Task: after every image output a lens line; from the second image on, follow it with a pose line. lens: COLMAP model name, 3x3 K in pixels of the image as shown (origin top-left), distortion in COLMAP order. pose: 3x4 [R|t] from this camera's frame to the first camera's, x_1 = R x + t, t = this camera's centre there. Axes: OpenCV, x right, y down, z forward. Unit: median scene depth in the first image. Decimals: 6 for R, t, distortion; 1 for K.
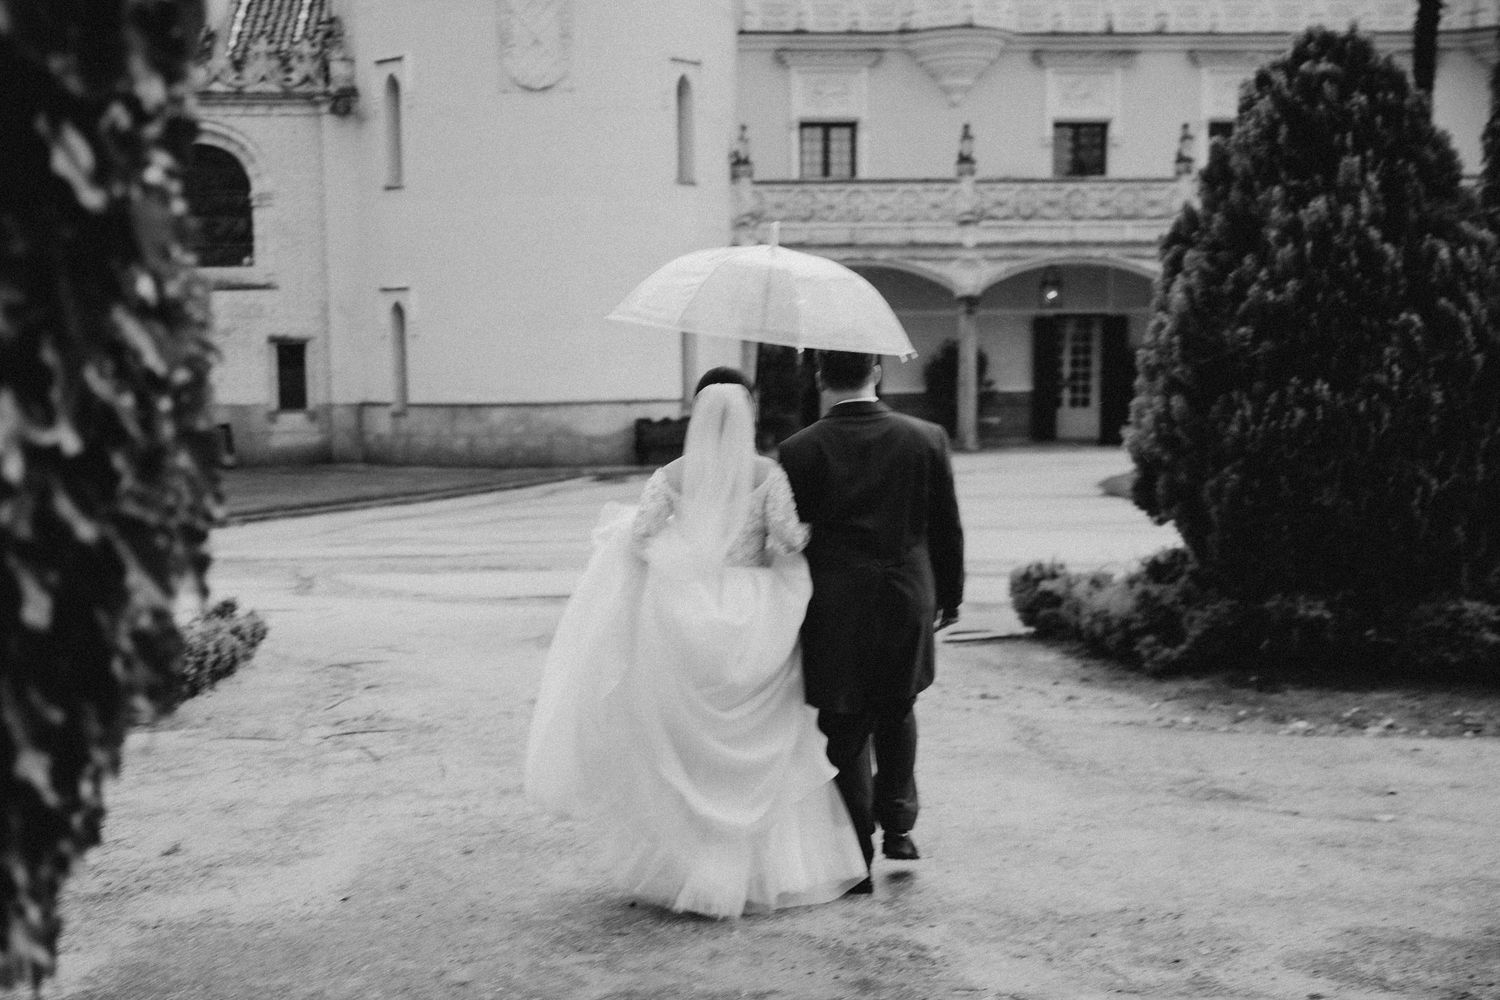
lens RADIAL K [[1664.6, 0, 754.1], [0, 1664.6, 540.7], [0, 0, 1]] dist [0.055430, 0.000000]
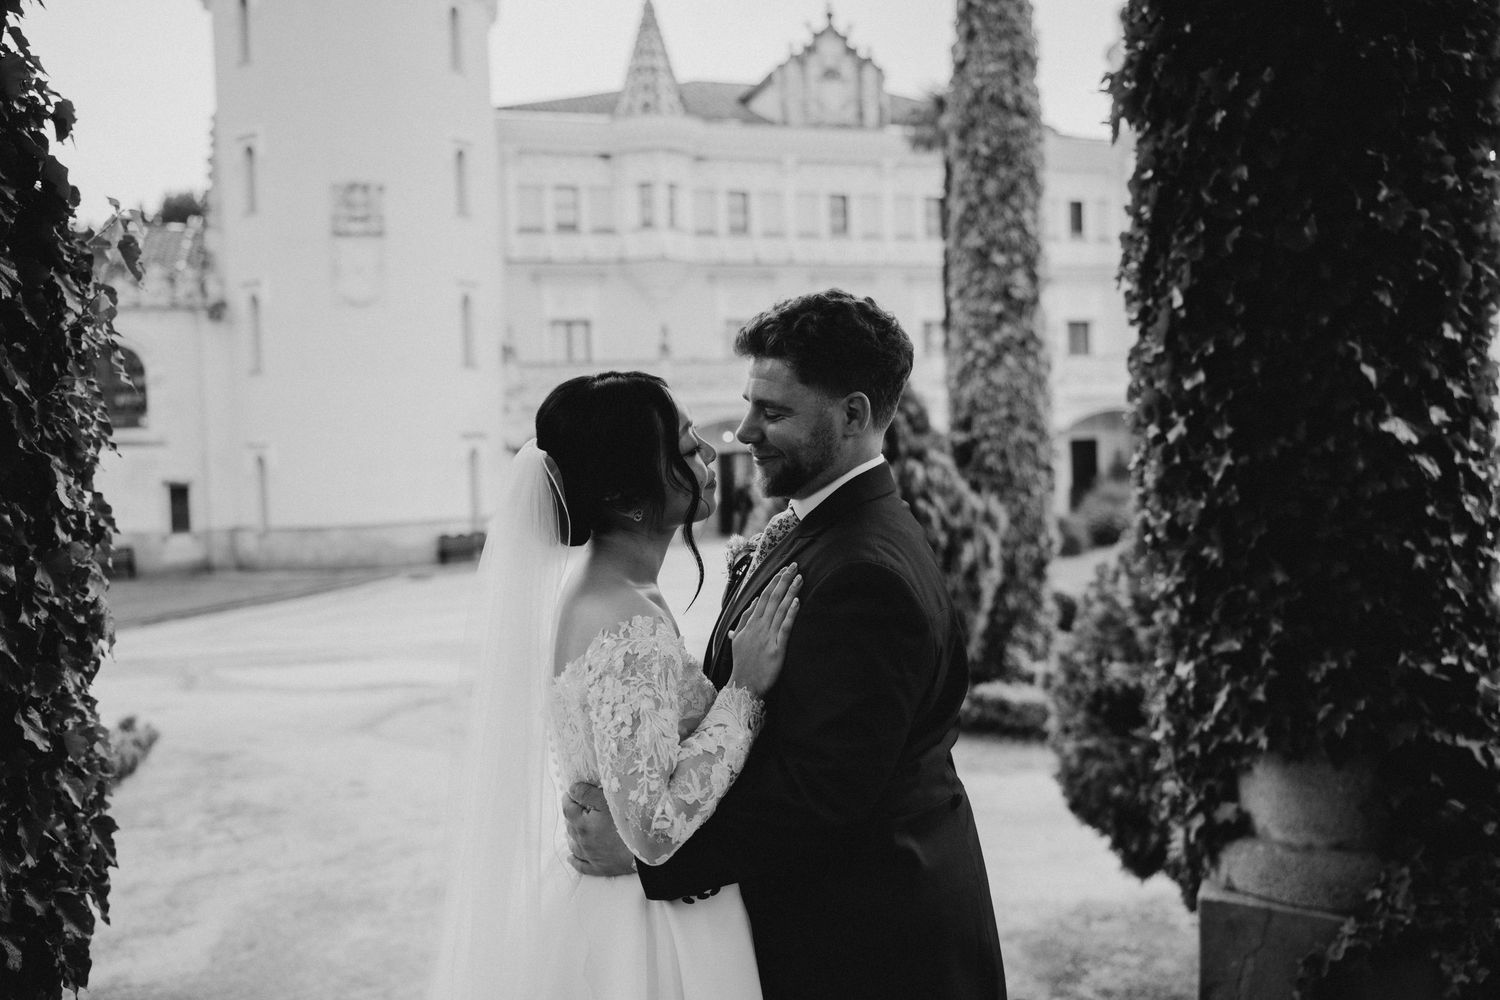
lens RADIAL K [[1201.3, 0, 743.6], [0, 1201.3, 500.3], [0, 0, 1]] dist [-0.011246, 0.013270]
pose [[0.985439, -0.033083, 0.166782, 0.021827], [0.043821, 0.997168, -0.061124, -0.039538], [-0.164287, 0.067542, 0.984097, -0.060980]]
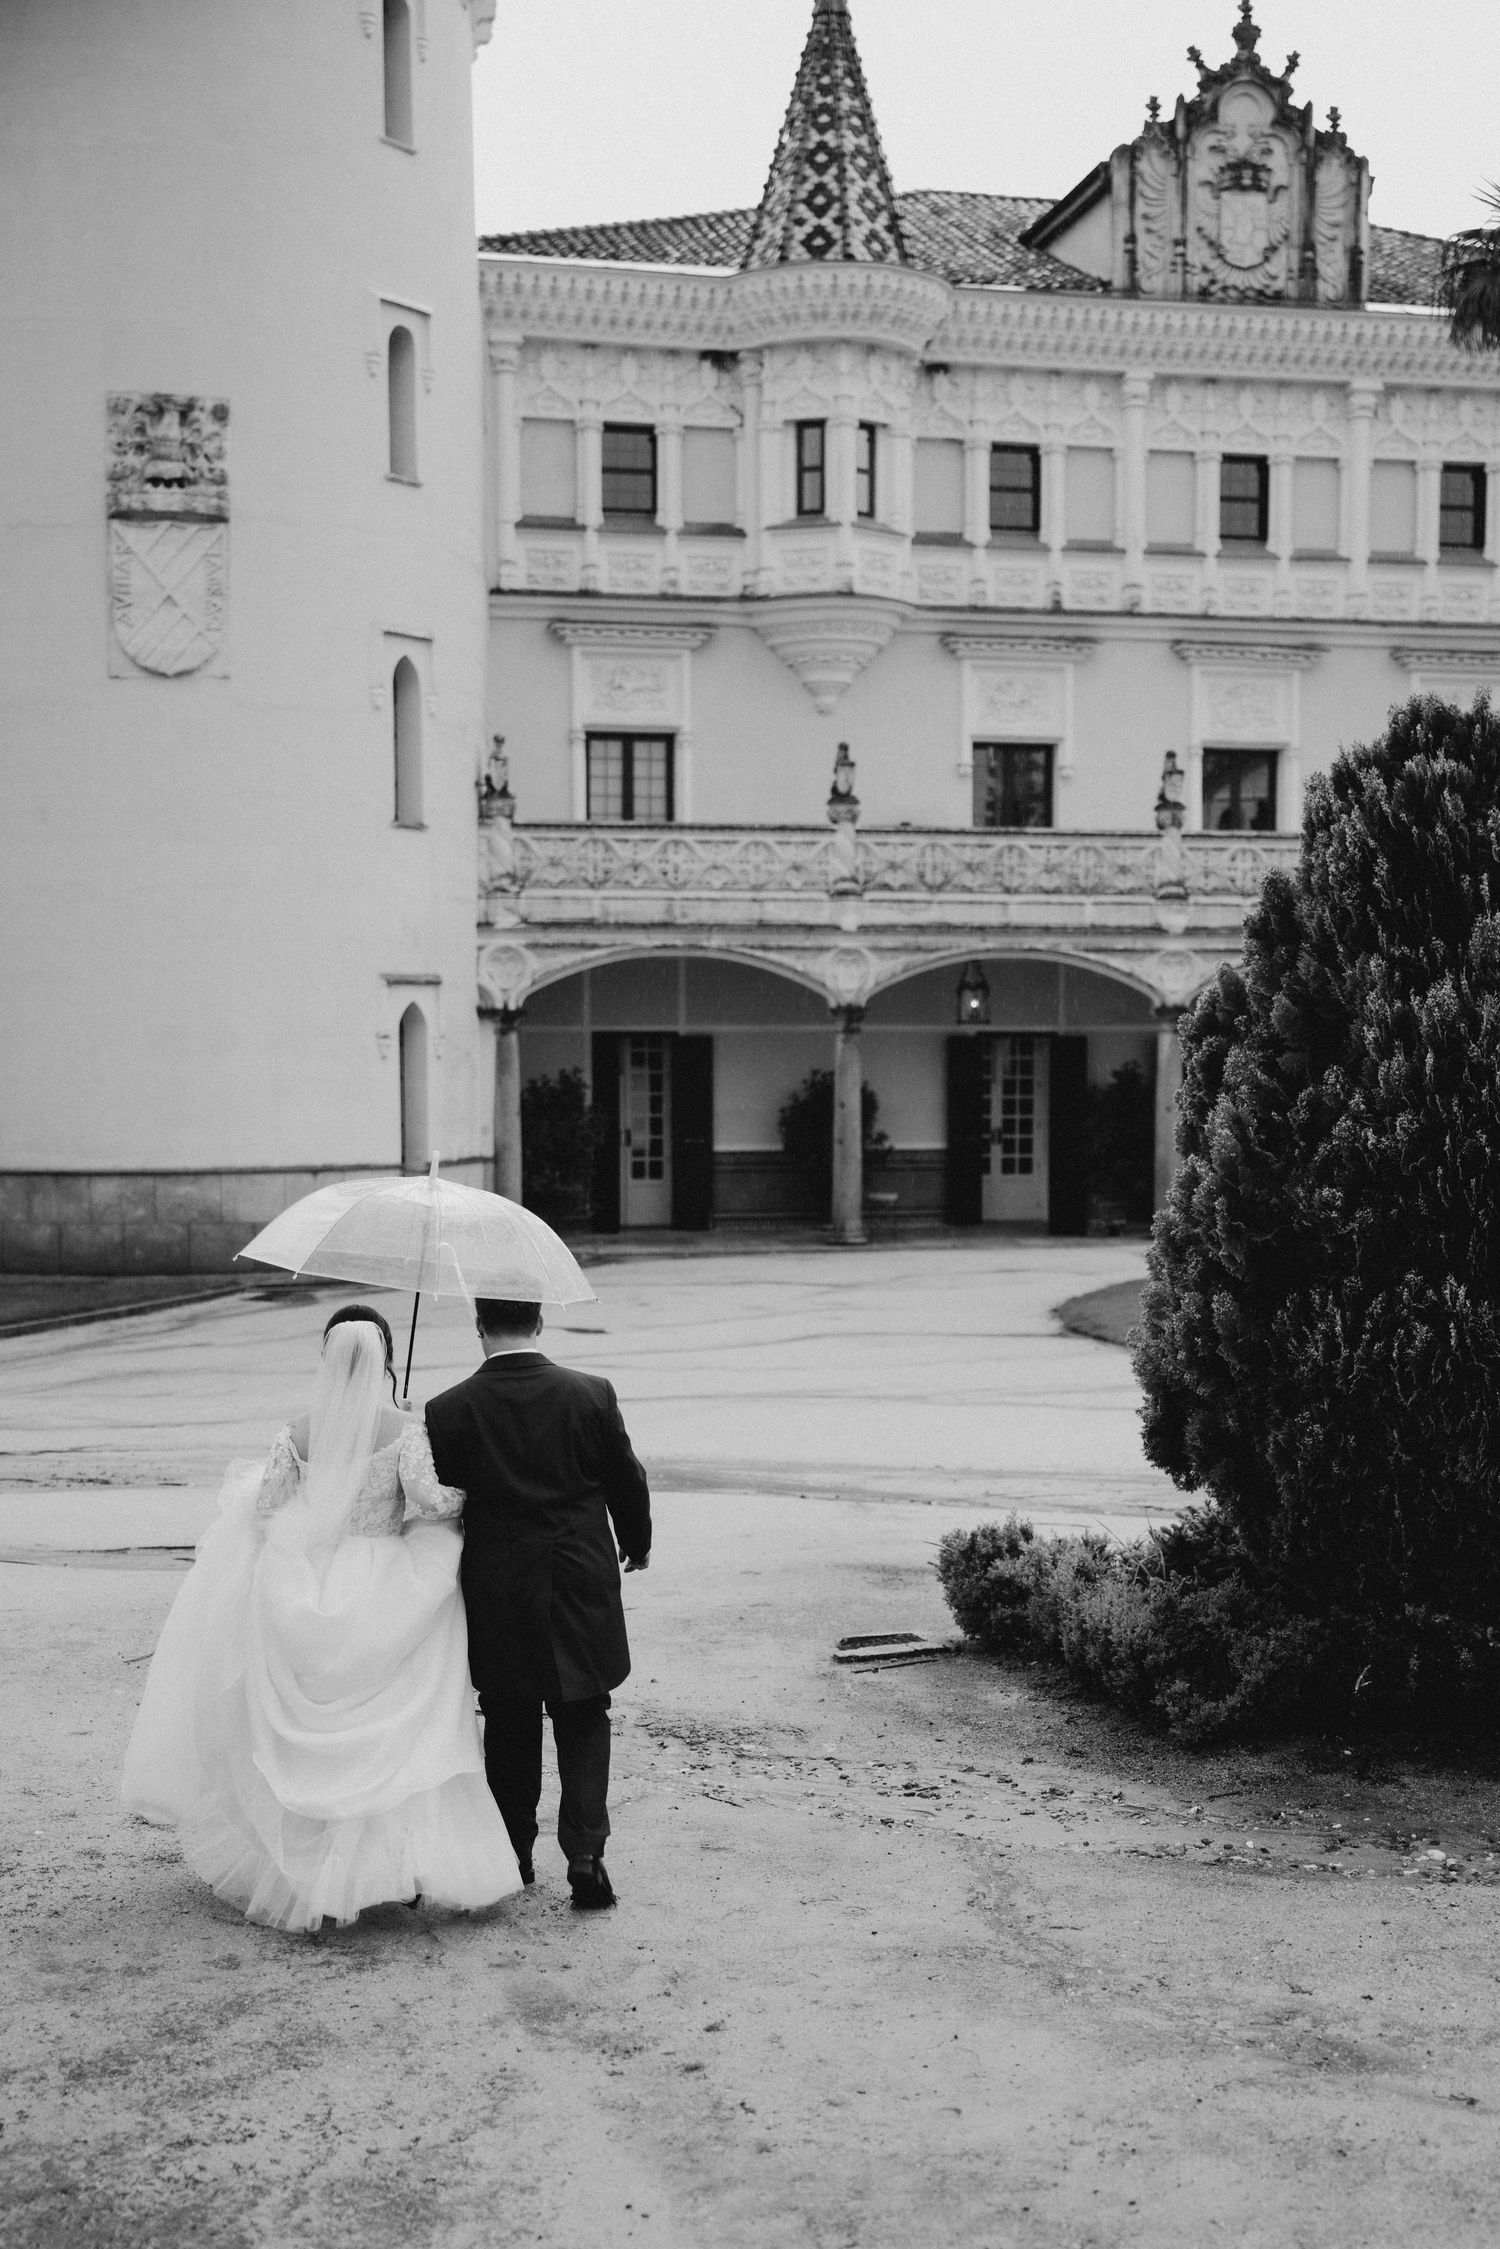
lens RADIAL K [[2495.7, 0, 783.3], [0, 2495.7, 1217.9], [0, 0, 1]] dist [0.055430, 0.000000]
pose [[0.994115, -0.000526, 0.108325, -0.003008], [0.004303, 0.999391, -0.034637, -0.044699], [-0.108241, 0.034899, 0.993512, 0.057501]]
